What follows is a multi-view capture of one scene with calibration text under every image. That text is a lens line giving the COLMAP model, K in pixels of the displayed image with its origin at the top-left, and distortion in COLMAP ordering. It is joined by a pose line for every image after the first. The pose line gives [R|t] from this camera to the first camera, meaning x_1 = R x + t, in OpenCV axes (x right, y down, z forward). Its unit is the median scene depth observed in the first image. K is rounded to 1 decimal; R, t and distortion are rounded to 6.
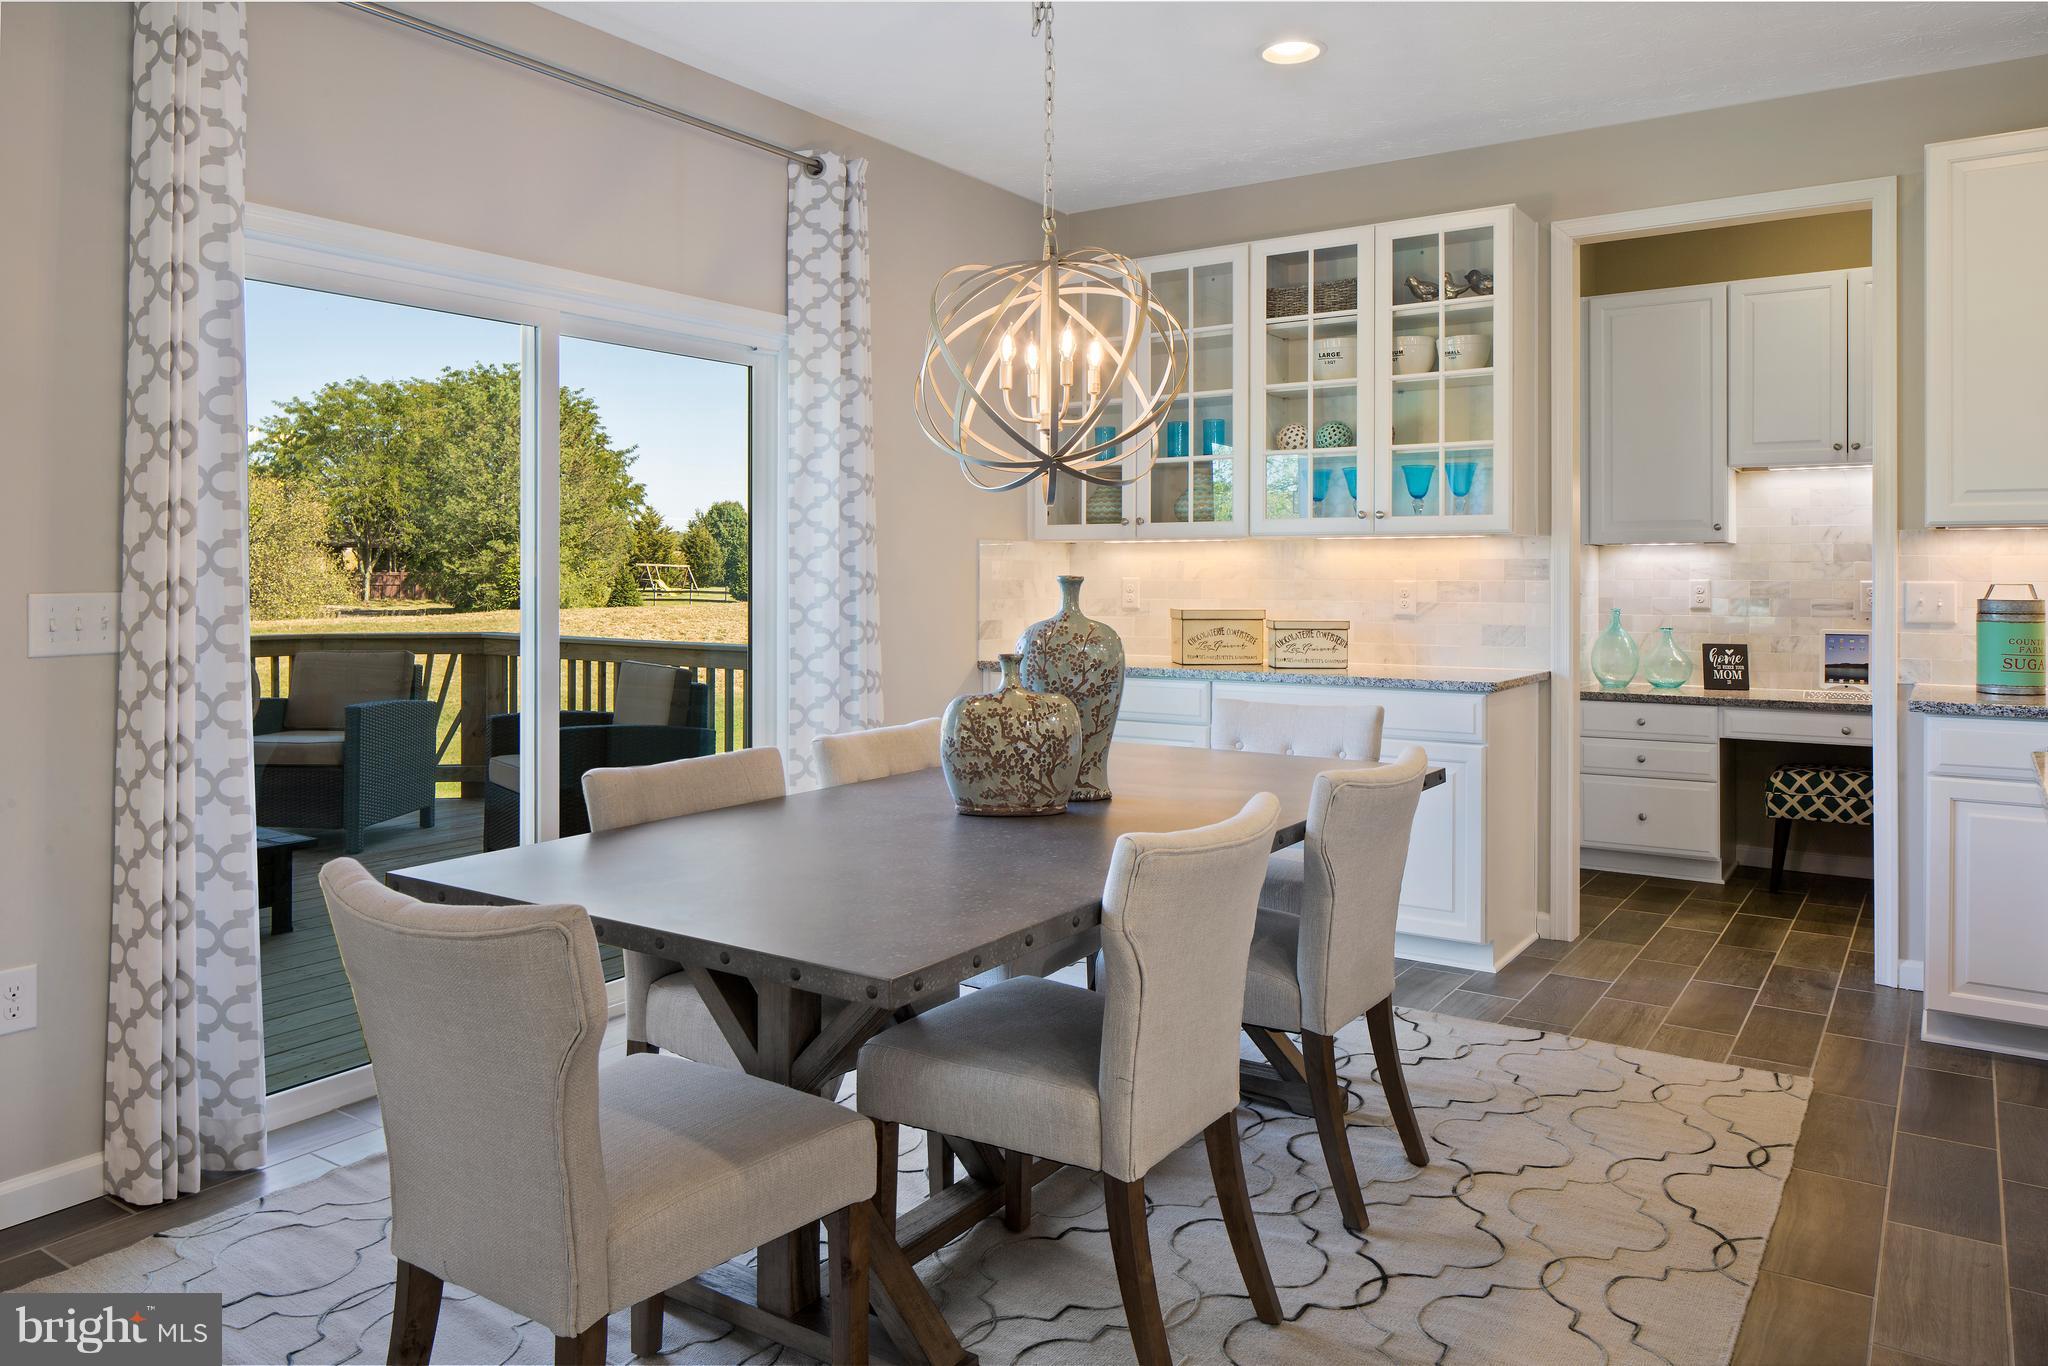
lens RADIAL K [[1421.9, 0, 991.2], [0, 1421.9, 566.5], [0, 0, 1]] dist [-0.019445, 0.015165]
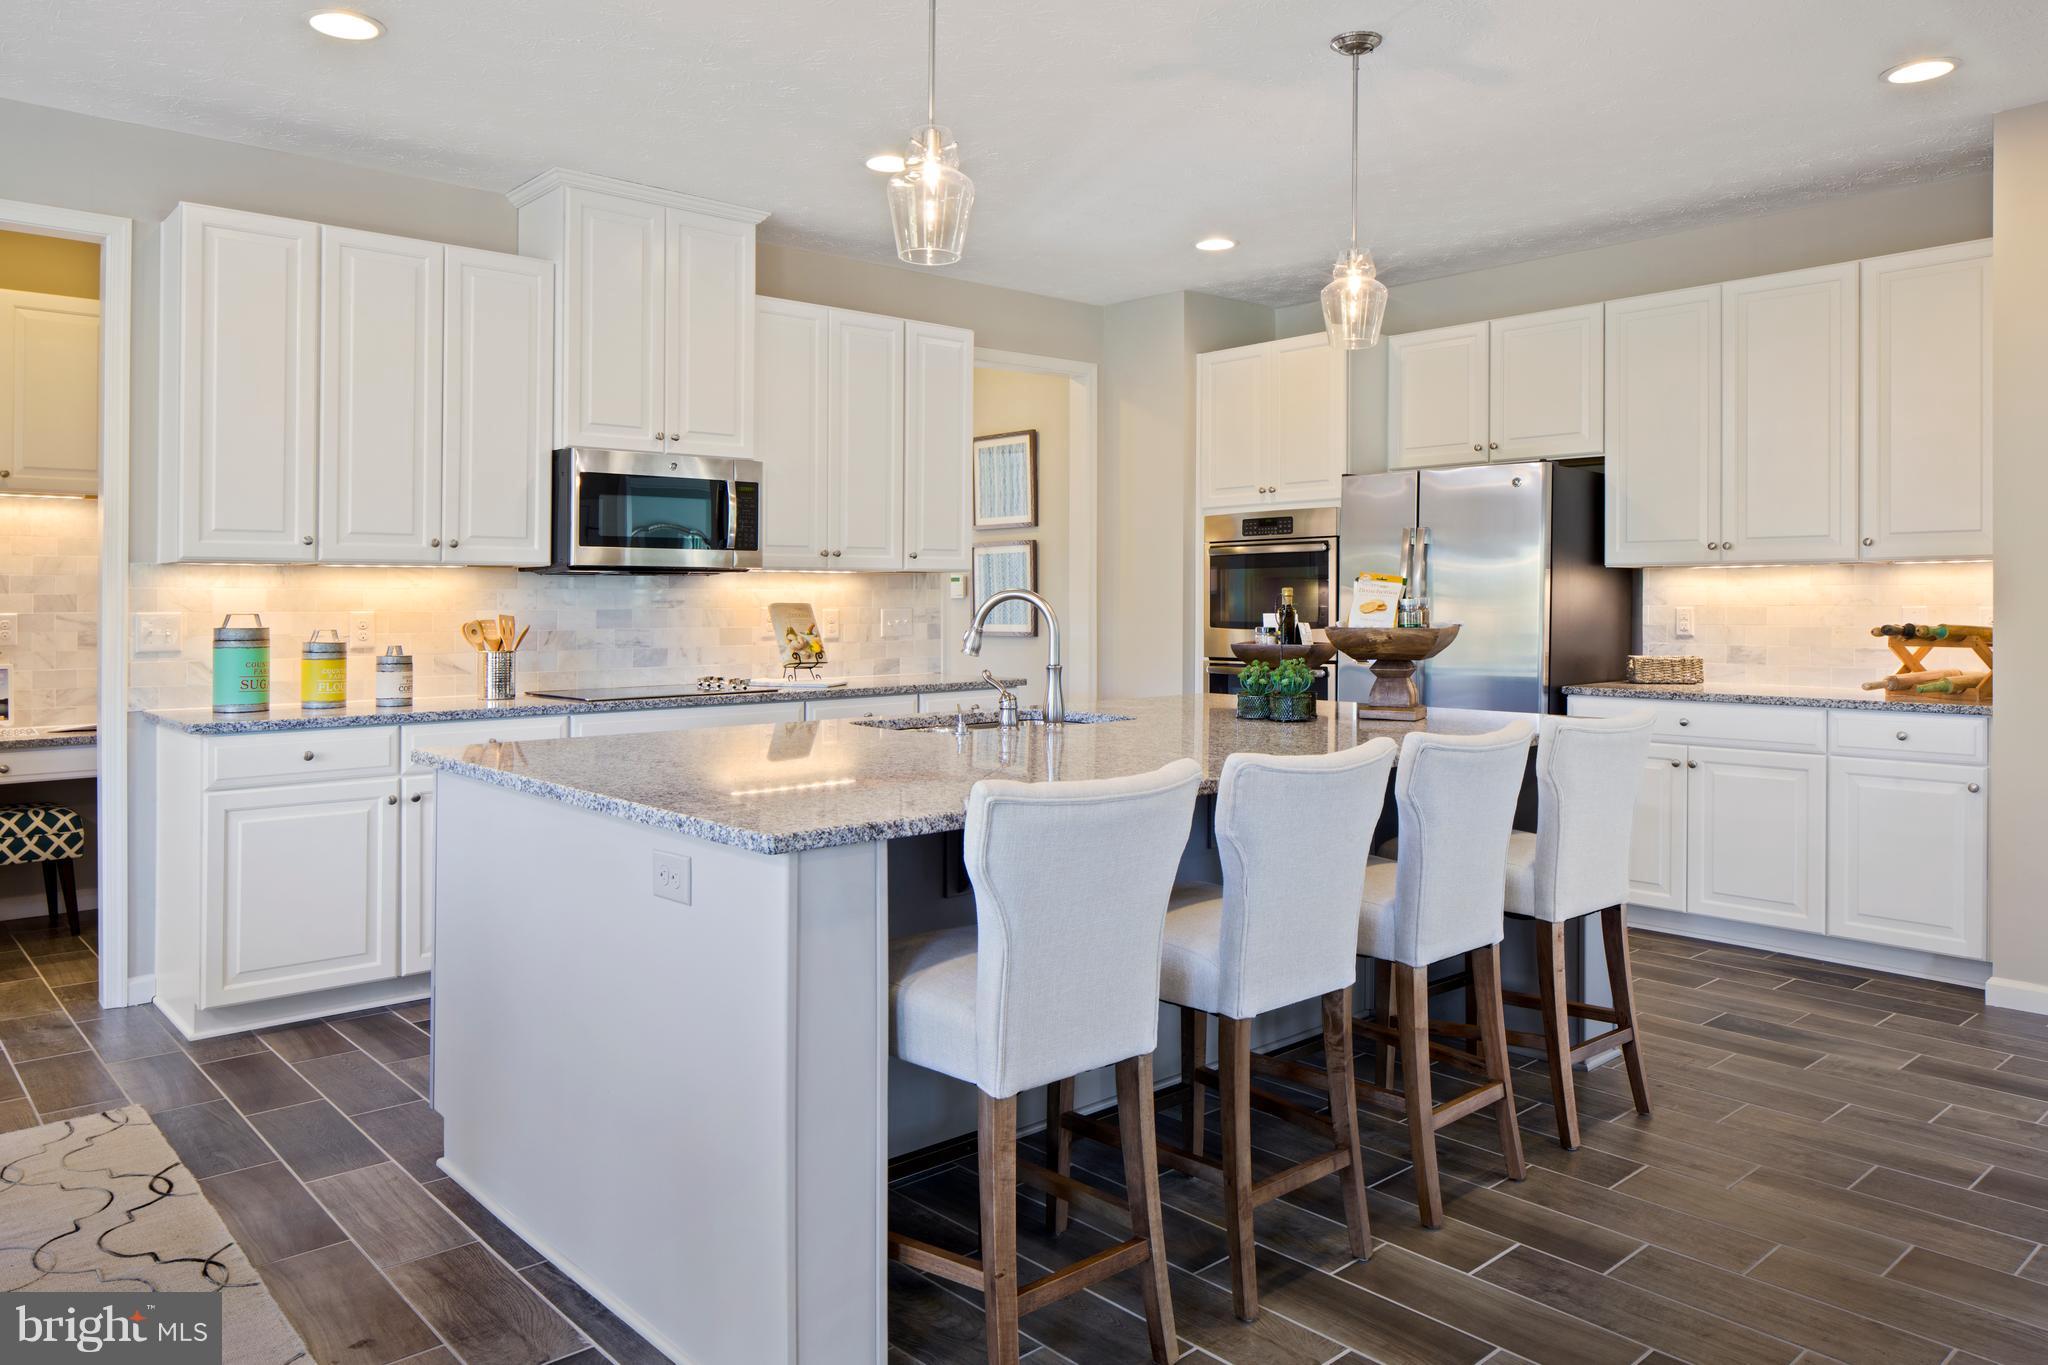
lens RADIAL K [[1421.9, 0, 1034.4], [0, 1421.9, 622.4], [0, 0, 1]] dist [-0.019445, 0.015165]
pose [[0.227140, -0.014763, 0.973750, -0.206211], [-0.000283, 0.999884, 0.015225, 0.001588], [-0.973862, -0.003733, 0.227110, 0.121078]]
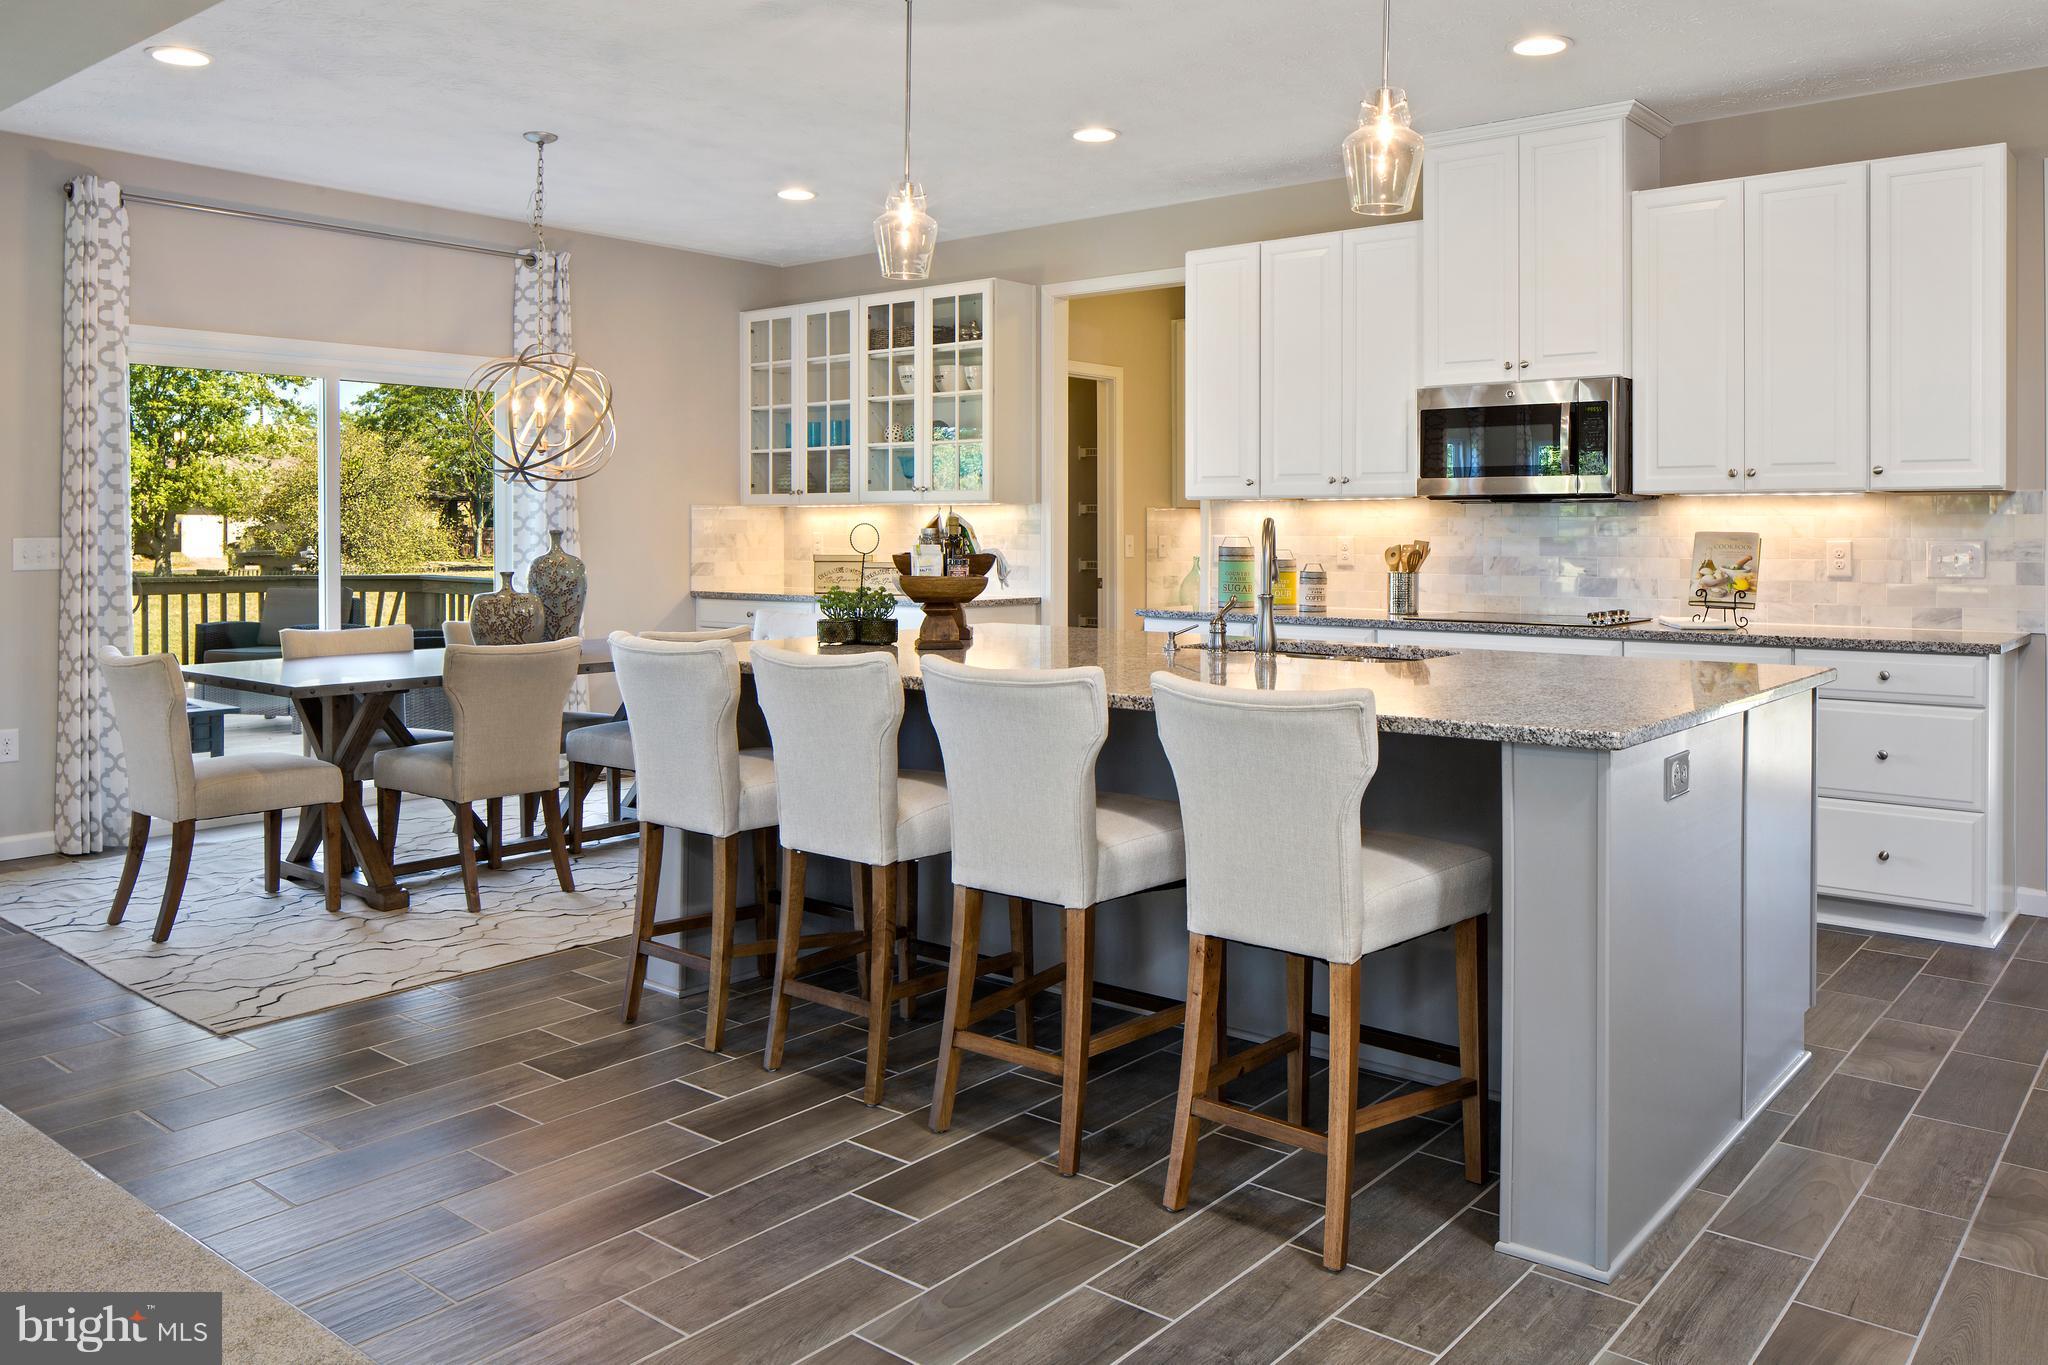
lens RADIAL K [[1616.9, 0, 1047.2], [0, 1616.9, 552.5], [0, 0, 1]] dist [0.002864, -0.002199]
pose [[0.995353, 0.003142, -0.096240, 0.602889], [-0.001336, 0.999822, 0.018828, -0.003121], [0.096282, -0.018612, 0.995180, -0.684637]]
